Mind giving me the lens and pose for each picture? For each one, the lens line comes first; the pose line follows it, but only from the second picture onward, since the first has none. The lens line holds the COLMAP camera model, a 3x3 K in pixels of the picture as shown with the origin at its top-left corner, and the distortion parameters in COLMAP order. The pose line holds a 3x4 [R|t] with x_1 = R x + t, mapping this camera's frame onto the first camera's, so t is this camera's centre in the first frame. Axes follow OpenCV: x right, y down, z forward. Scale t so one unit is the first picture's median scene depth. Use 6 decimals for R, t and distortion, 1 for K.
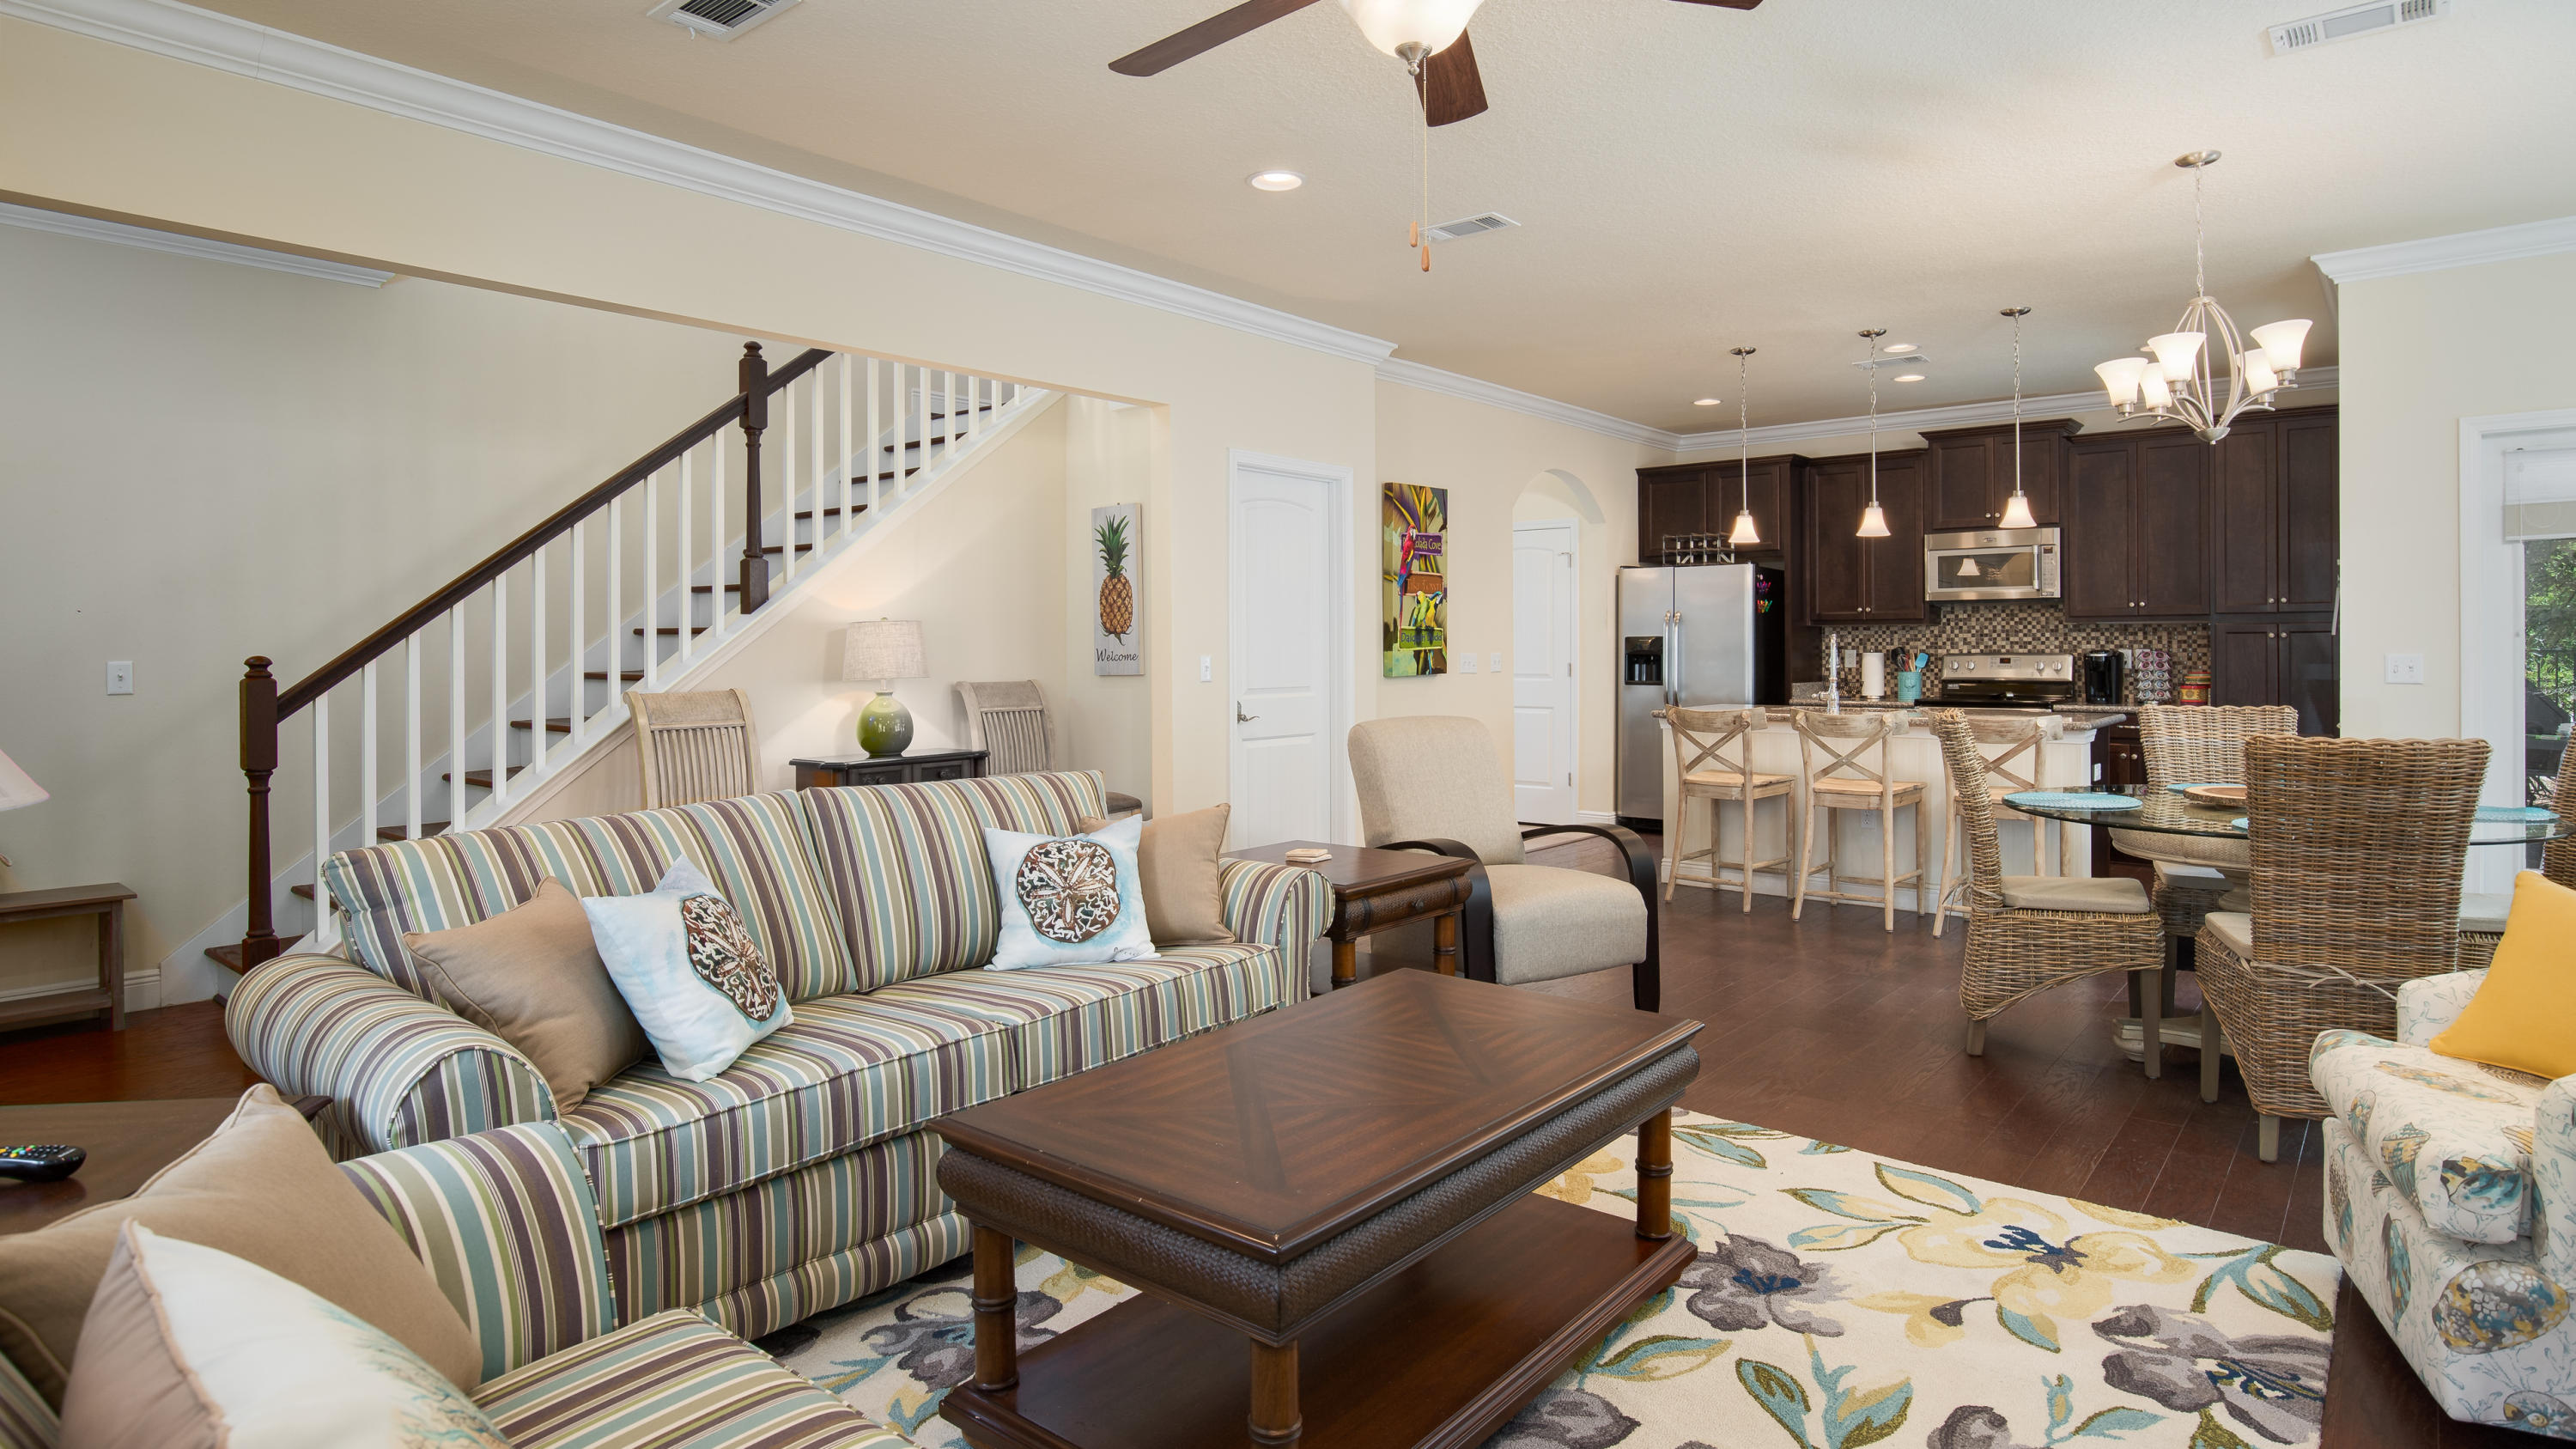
lens RADIAL K [[1368.6, 0, 1310.9], [0, 1368.6, 644.1], [0, 0, 1]] dist [-0.001893, -0.000183]
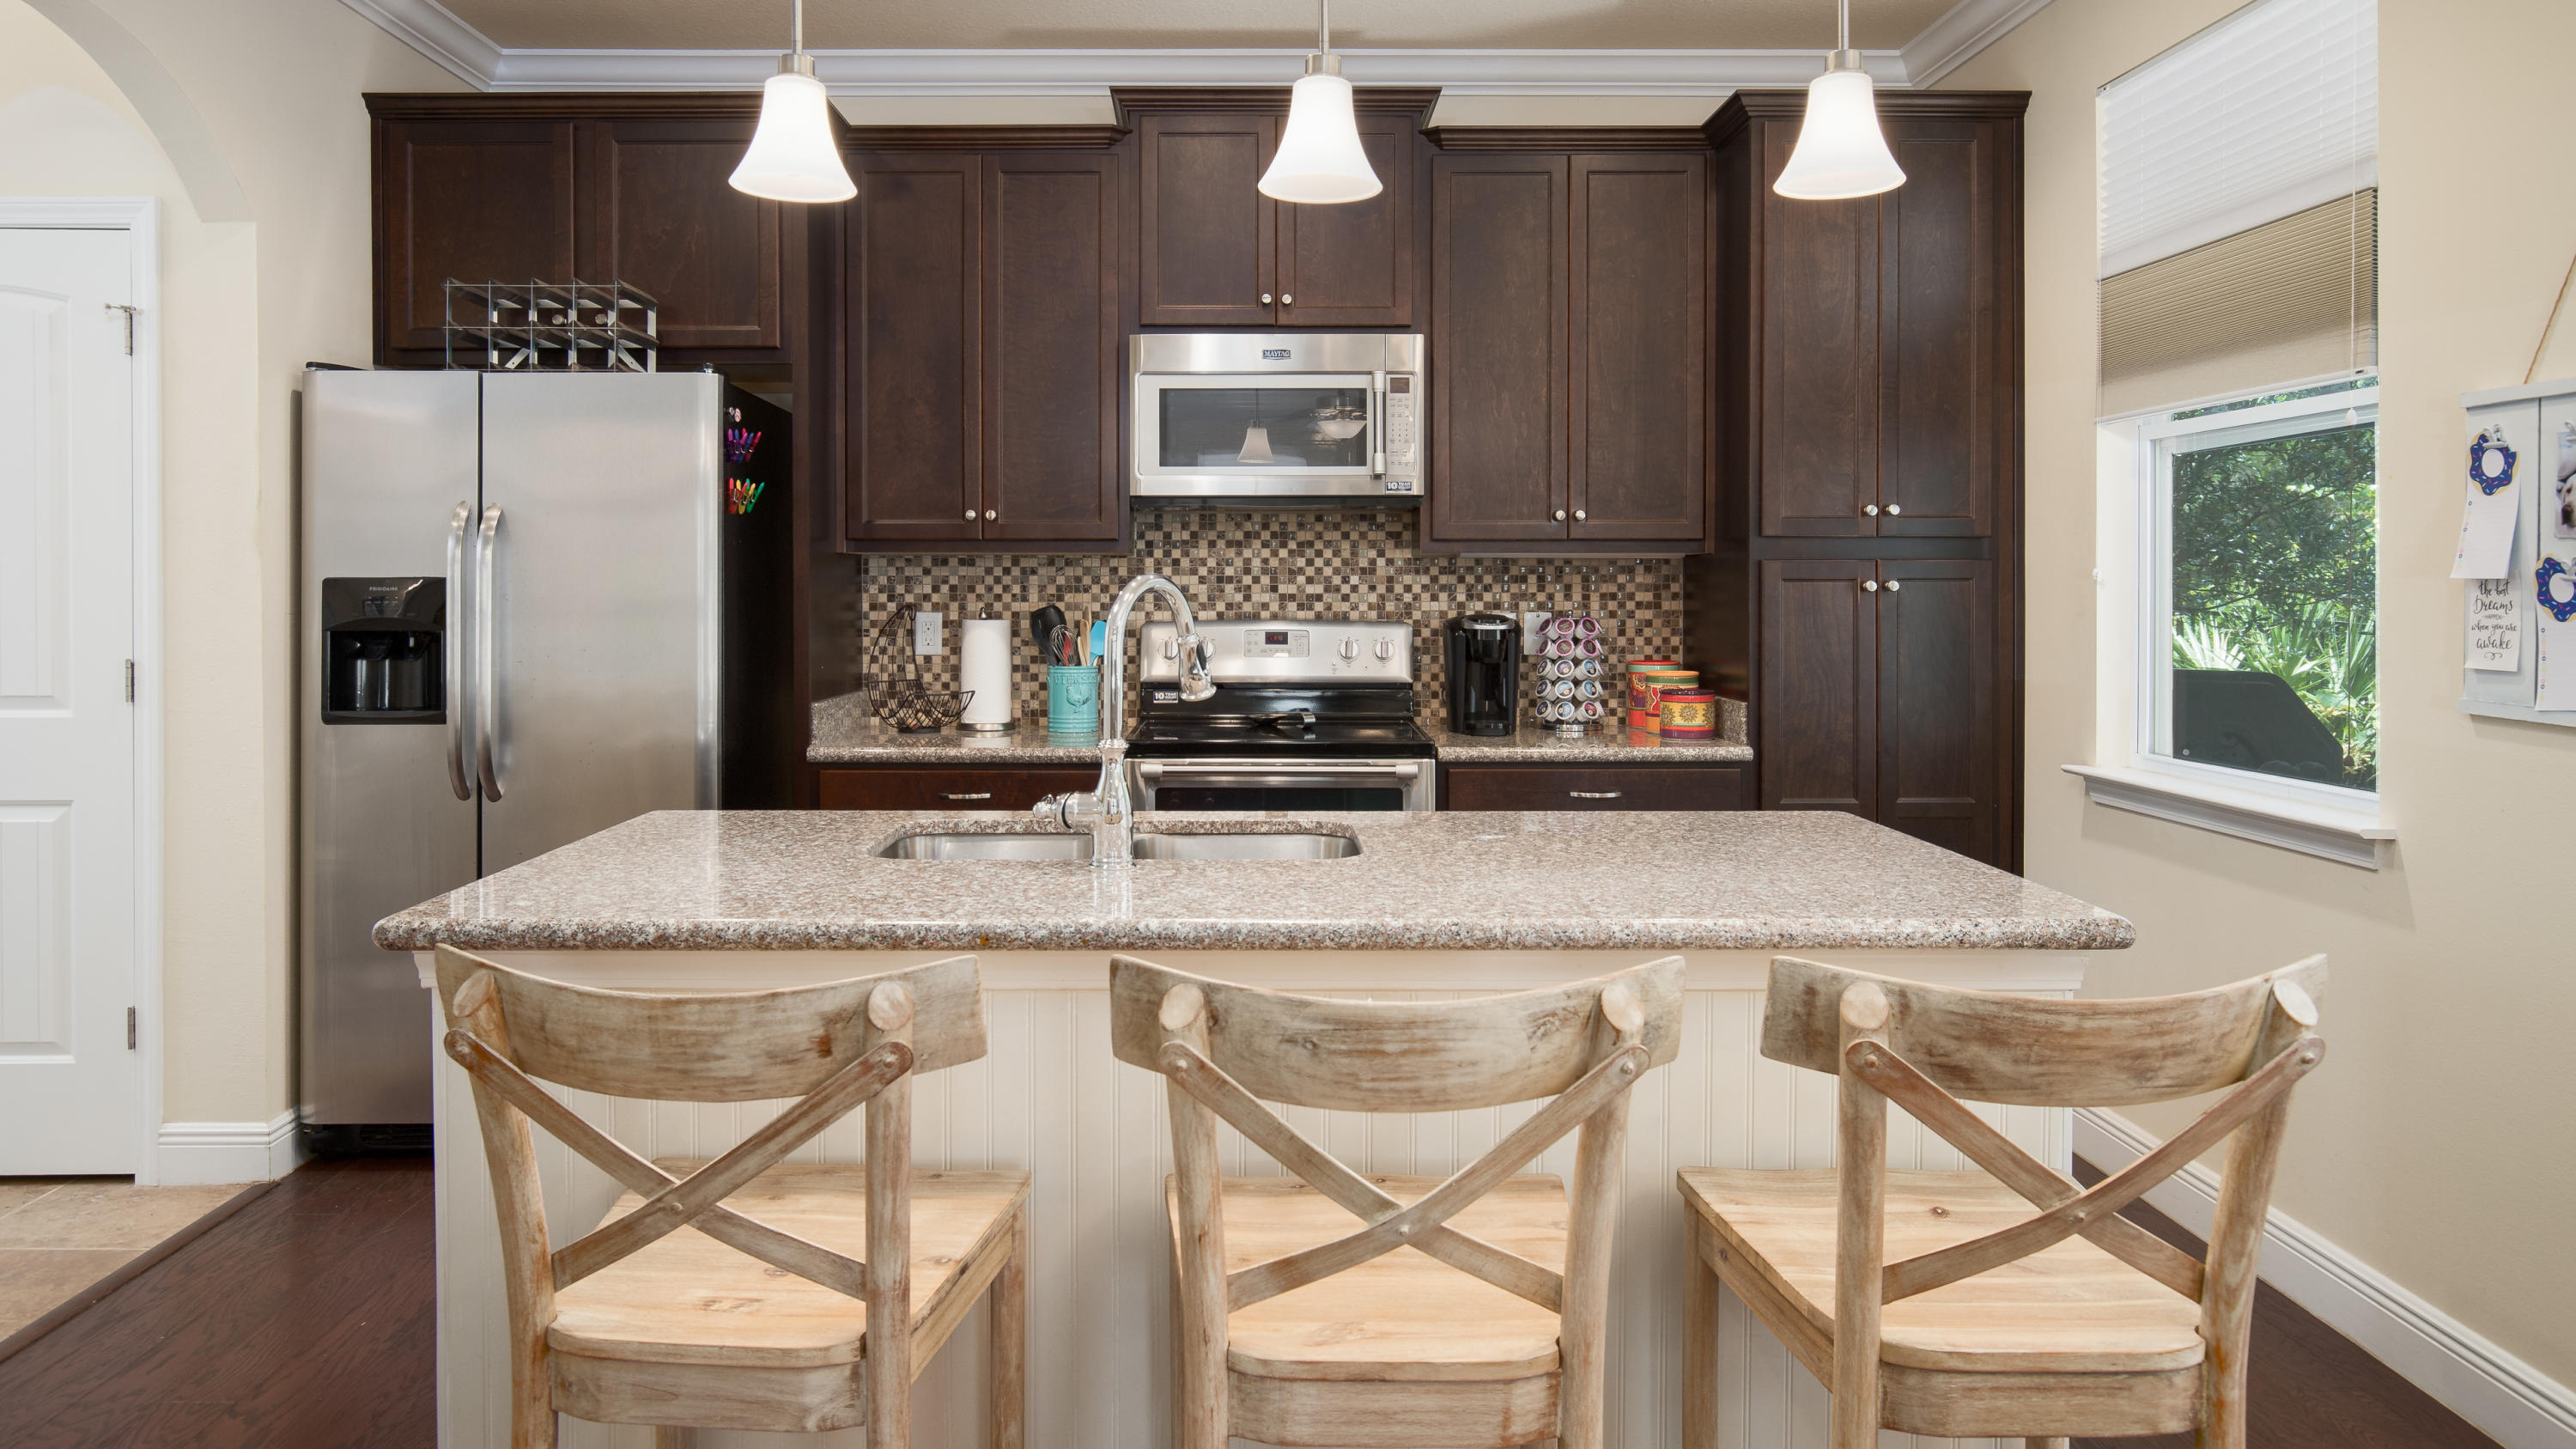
lens RADIAL K [[1632.2, 0, 1237.0], [0, 1632.2, 605.1], [0, 0, 1]] dist [-0.006475, -0.001220]
pose [[0.769441, -0.003987, 0.638706, 0.222862], [-0.004798, 0.999916, 0.012022, -0.006662], [-0.638700, -0.012314, 0.769357, 0.837666]]
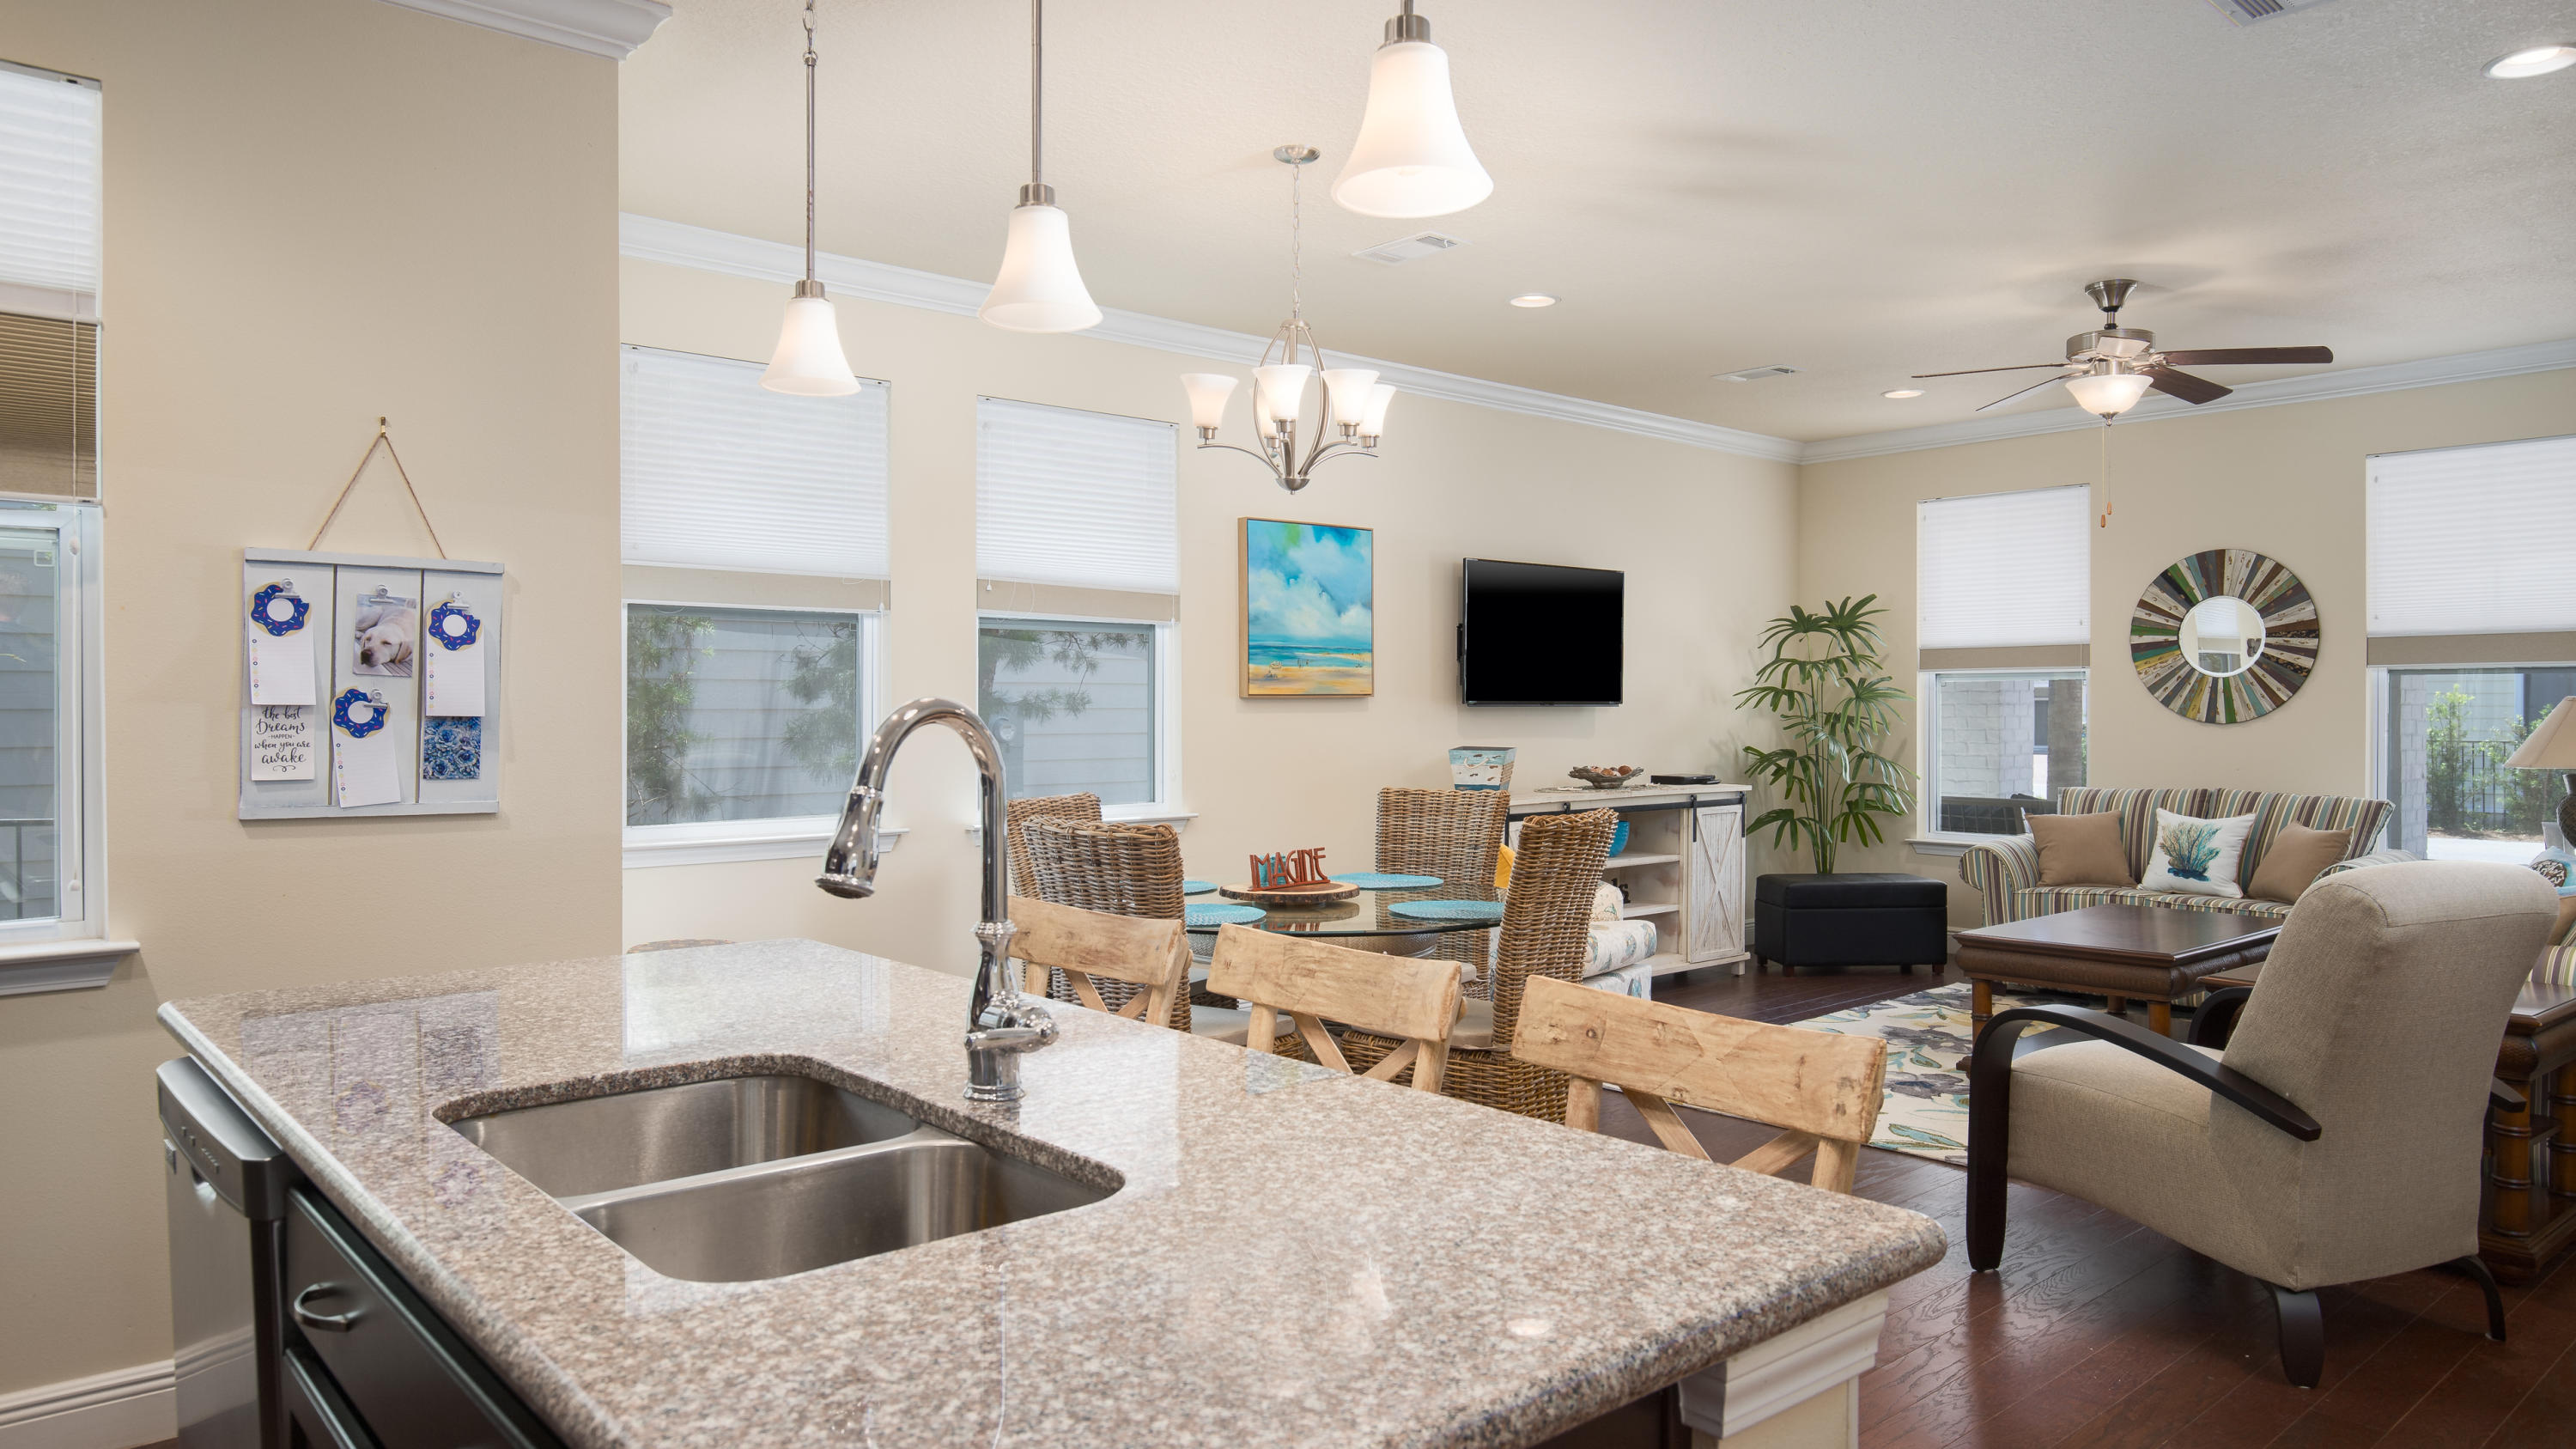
lens RADIAL K [[1646.4, 0, 1303.3], [0, 1646.4, 706.9], [0, 0, 1]] dist [-0.001319, -0.001145]
pose [[-0.988380, 0.004798, 0.151928, 0.340654], [0.004583, 0.999988, -0.001769, -0.007014], [-0.151935, -0.001052, -0.988390, 1.393963]]
